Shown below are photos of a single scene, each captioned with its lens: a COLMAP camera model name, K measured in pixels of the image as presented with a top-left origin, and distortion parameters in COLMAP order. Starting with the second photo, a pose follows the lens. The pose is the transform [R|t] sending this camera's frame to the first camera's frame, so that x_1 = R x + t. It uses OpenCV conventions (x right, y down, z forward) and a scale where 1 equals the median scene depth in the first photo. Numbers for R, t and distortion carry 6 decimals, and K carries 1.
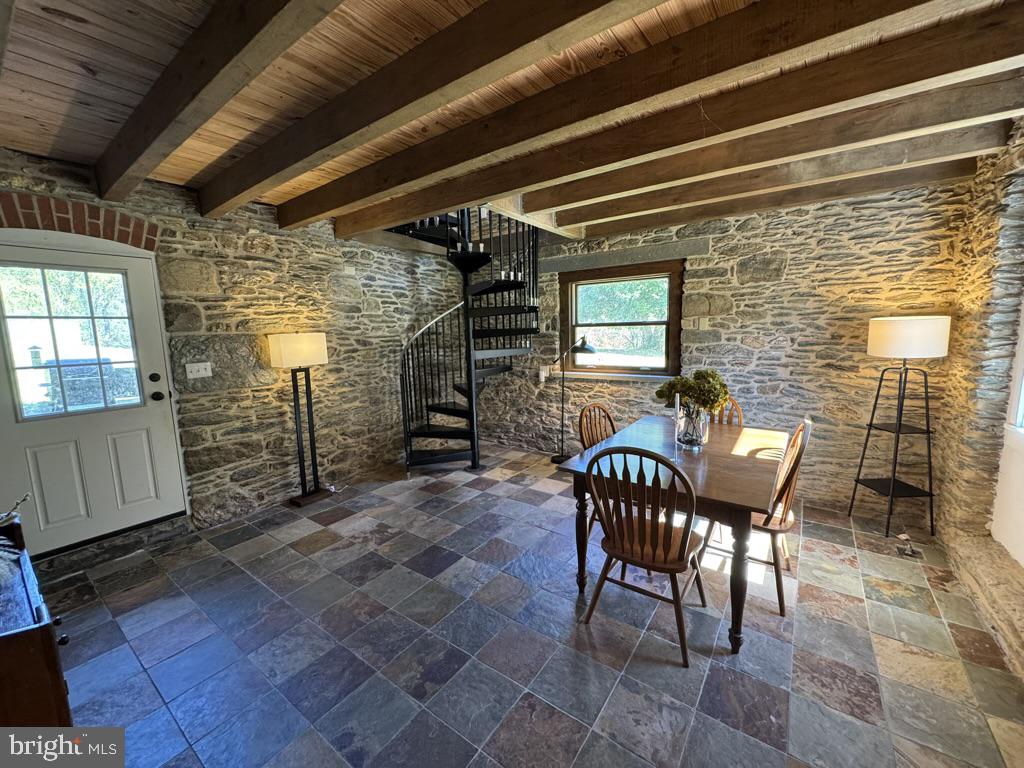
lens RADIAL K [[408.1, 0, 514.4], [0, 408.1, 380.4], [0, 0, 1]] dist [-0.001895, 0.000553]
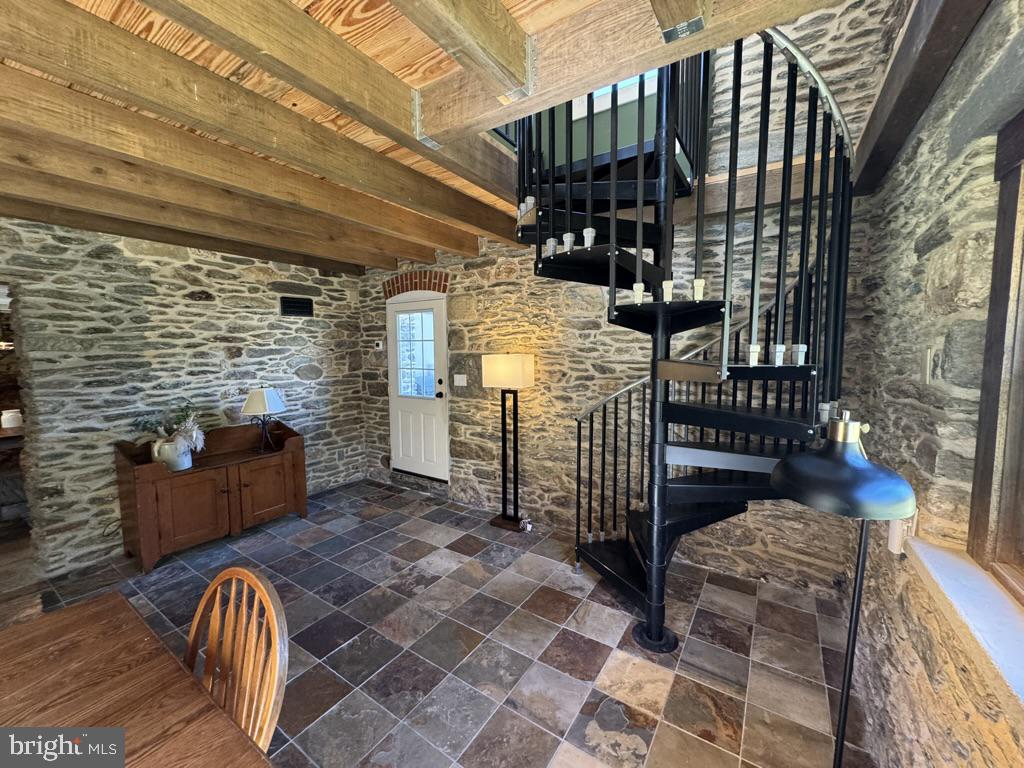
lens RADIAL K [[408.1, 0, 513.0], [0, 408.1, 381.1], [0, 0, 1]] dist [-0.001895, 0.000553]
pose [[0.037457, 0.107872, -0.993459, 0.458511], [-0.121398, 0.987284, 0.102625, -0.156462], [0.991897, 0.116760, 0.050076, 0.986203]]
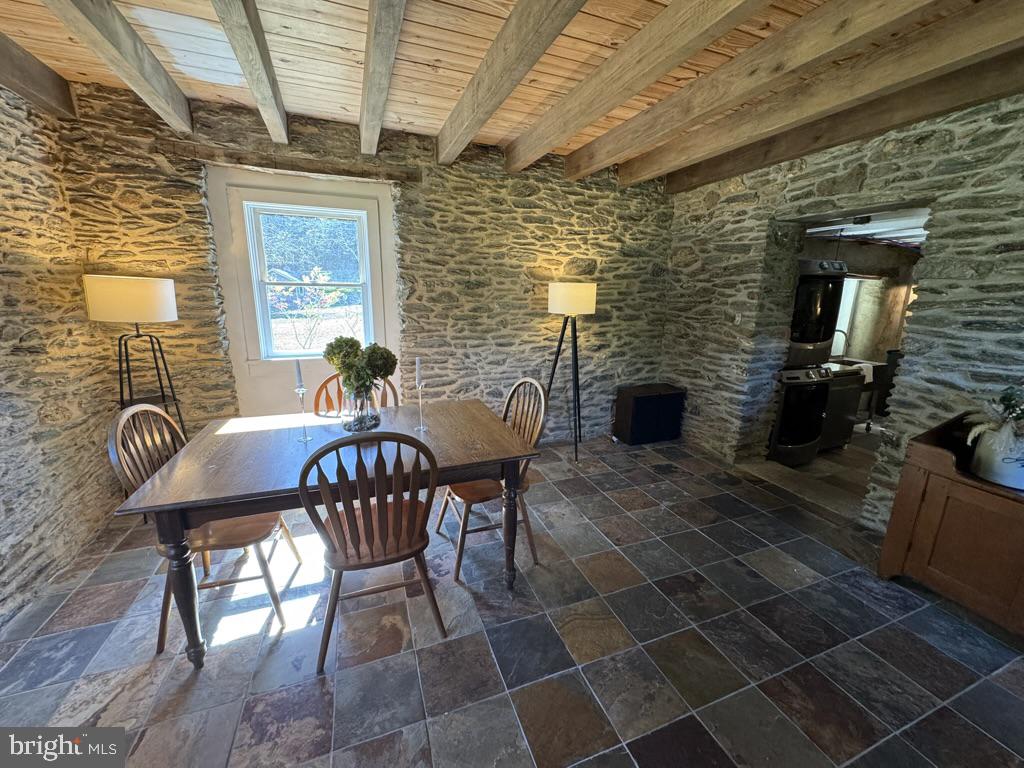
lens RADIAL K [[408.1, 0, 513.2], [0, 408.1, 381.2], [0, 0, 1]] dist [-0.001895, 0.000553]
pose [[-0.835755, -0.106826, 0.538612, -0.181526], [0.075754, 0.949083, 0.305784, -0.117335], [-0.543853, 0.296362, -0.785108, 1.045928]]
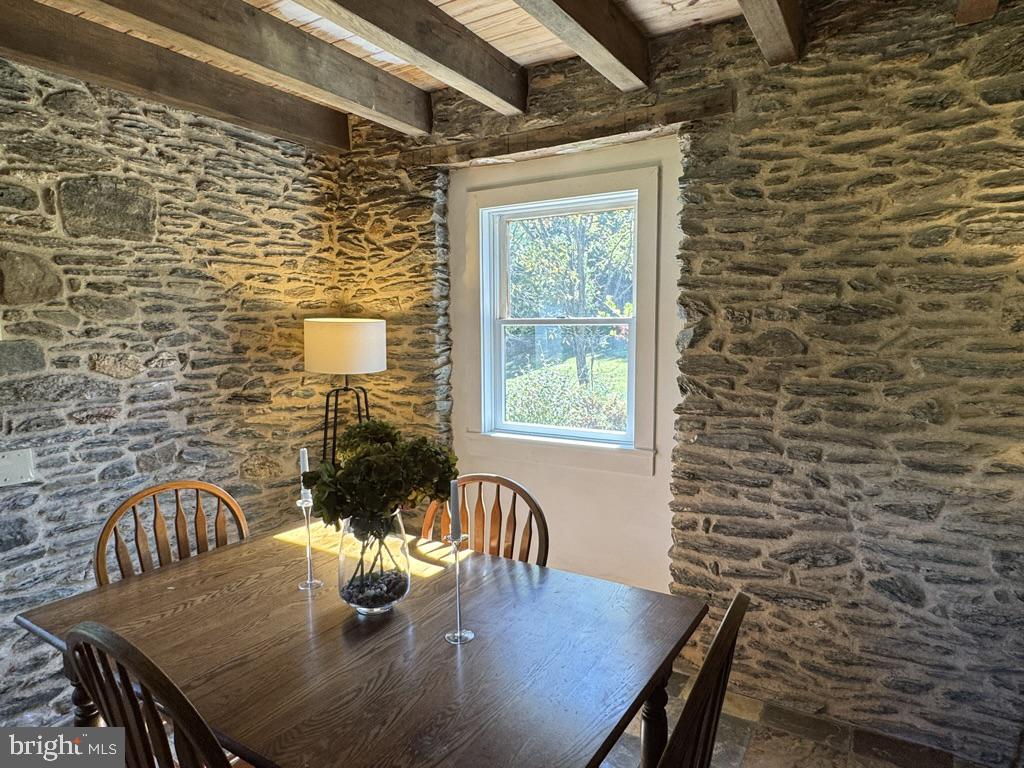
lens RADIAL K [[630.5, 0, 511.7], [0, 630.5, 381.8], [0, 0, 1]] dist [-0.000884, 0.001734]
pose [[-0.060763, -0.071170, 0.995612, -0.159882], [0.139502, 0.987060, 0.079073, -0.072603], [-0.988356, 0.143695, -0.050049, 0.619494]]
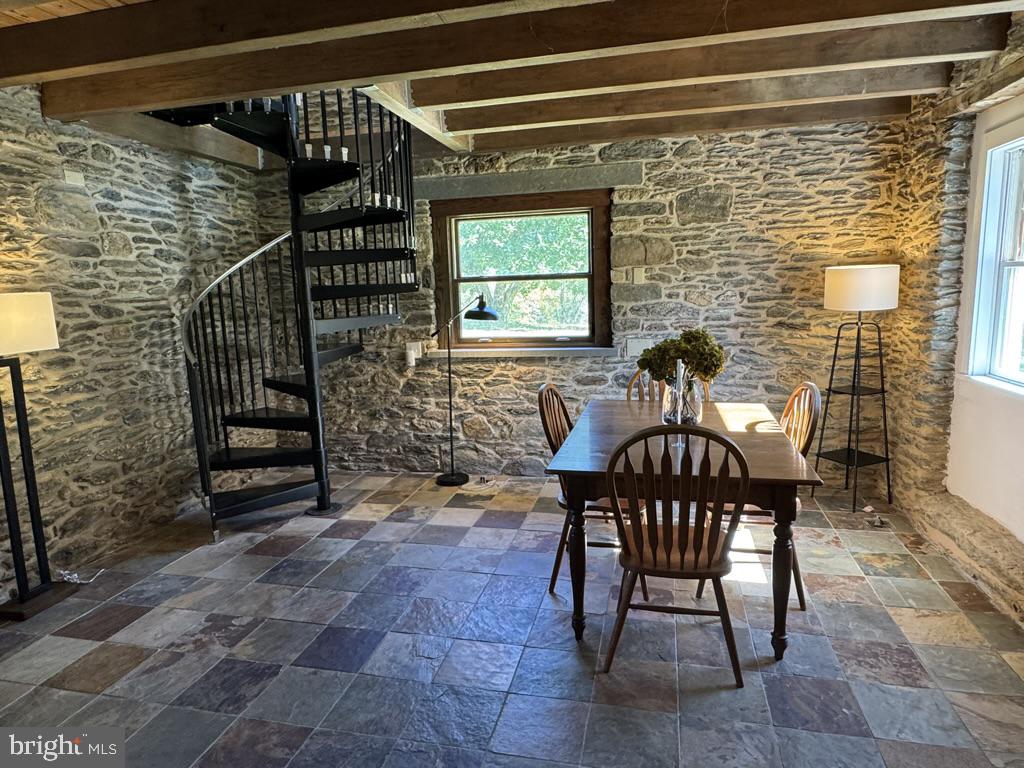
lens RADIAL K [[630.5, 0, 511.3], [0, 630.5, 380.0], [0, 0, 1]] dist [-0.000884, 0.001734]
pose [[0.925551, -0.061960, 0.373518, -0.229113], [0.057780, 0.998078, 0.022388, 0.016629], [-0.374187, 0.000860, 0.927353, -0.001300]]
